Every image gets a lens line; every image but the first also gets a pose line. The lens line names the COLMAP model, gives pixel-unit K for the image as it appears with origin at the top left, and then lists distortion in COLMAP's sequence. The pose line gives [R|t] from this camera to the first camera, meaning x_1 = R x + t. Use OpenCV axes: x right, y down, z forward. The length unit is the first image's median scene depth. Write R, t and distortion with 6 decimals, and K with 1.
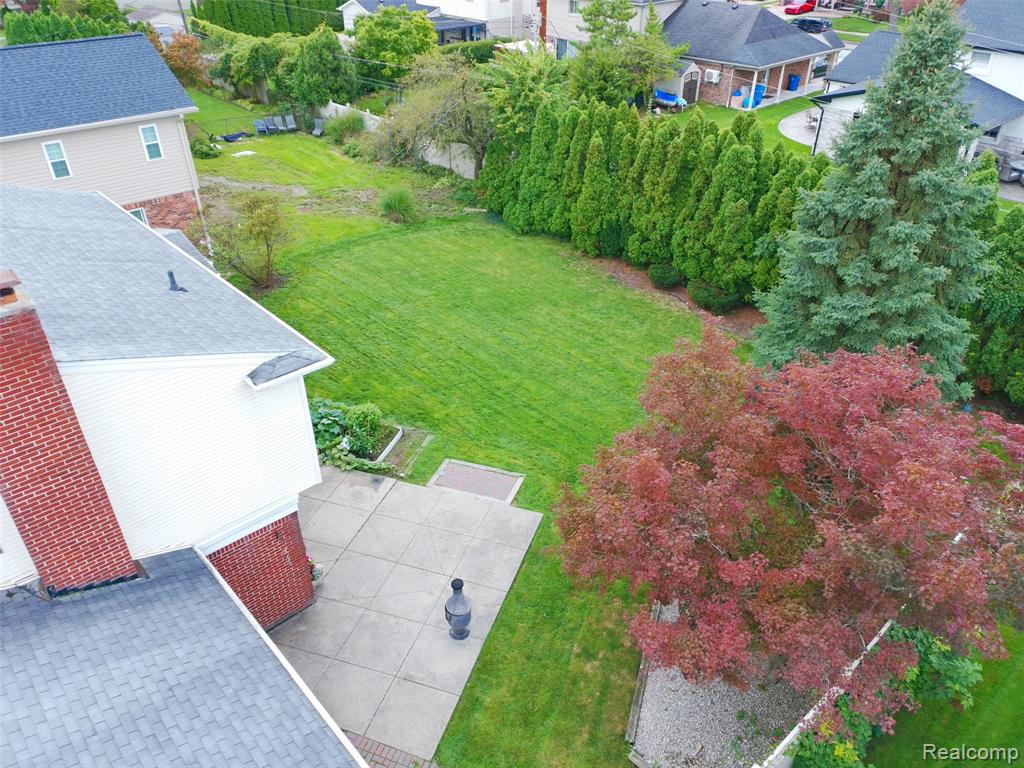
lens RADIAL K [[739.9, 0, 516.7], [0, 739.9, 382.8], [0, 0, 1]] dist [0.000879, -0.004579]
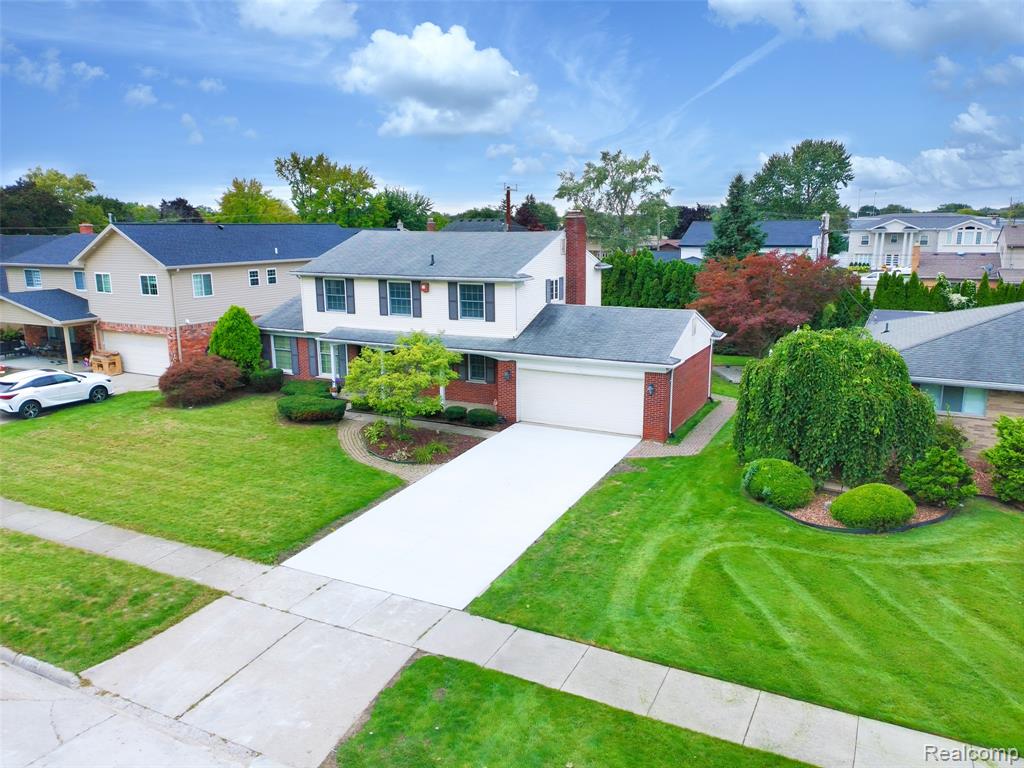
lens RADIAL K [[739.9, 0, 516.7], [0, 739.9, 382.8], [0, 0, 1]] dist [0.000879, -0.004579]
pose [[0.934215, -0.066959, 0.350370, -0.803826], [0.189015, 0.925918, -0.327030, 0.624822], [-0.302517, 0.371742, 0.877663, -0.630151]]
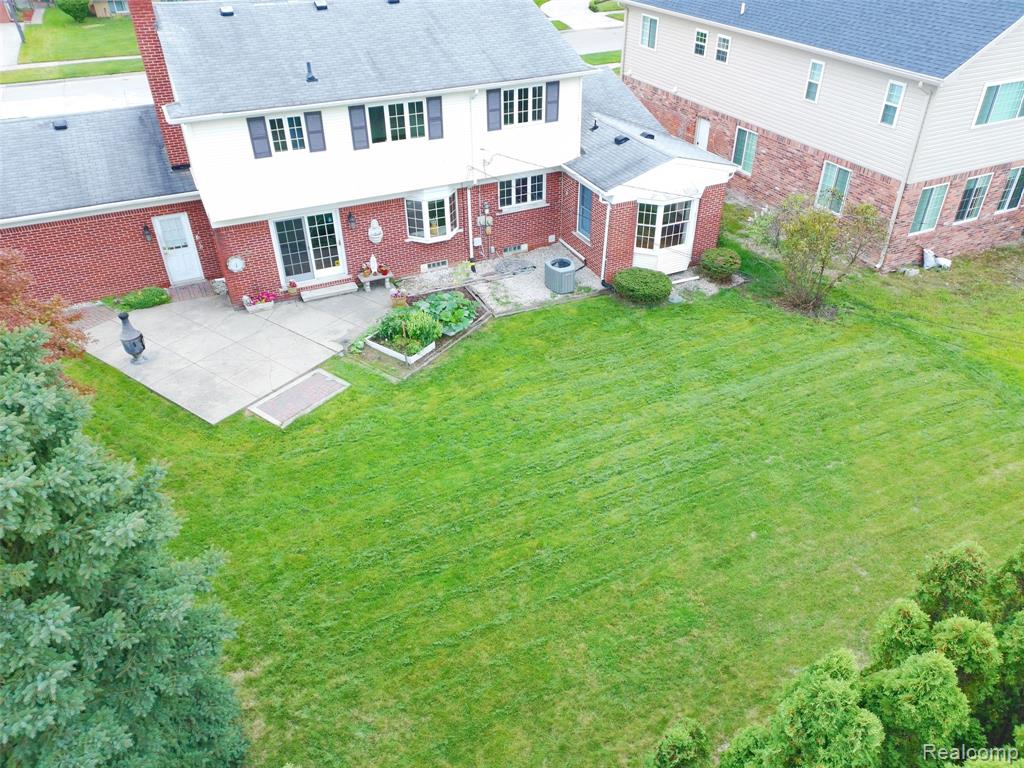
lens RADIAL K [[739.9, 0, 516.7], [0, 739.9, 382.8], [0, 0, 1]] dist [0.000879, -0.004579]
pose [[-0.291626, 0.554893, -0.779133, 0.510047], [-0.512113, 0.597393, 0.617140, -0.524170], [0.807895, 0.578978, 0.109953, 0.921137]]
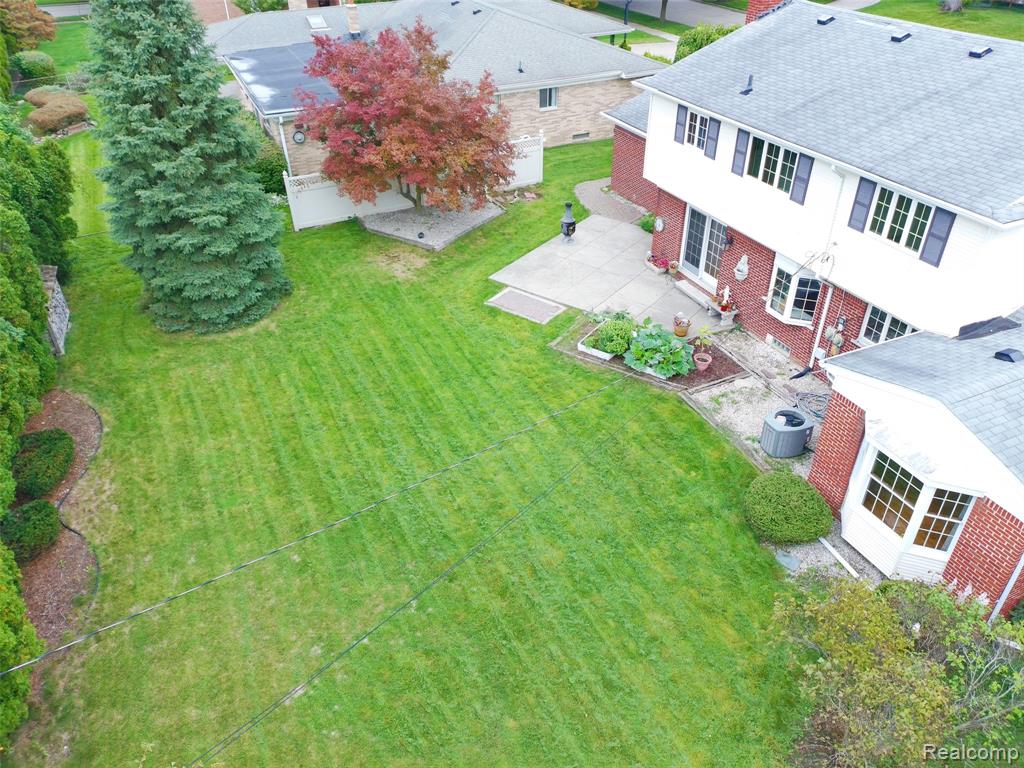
lens RADIAL K [[739.9, 0, 516.7], [0, 739.9, 382.8], [0, 0, 1]] dist [0.000879, -0.004579]
pose [[-0.953582, -0.150680, 0.260724, -0.324694], [0.183374, 0.396211, 0.899662, -0.761813], [-0.238863, 0.905711, -0.350189, 1.283441]]
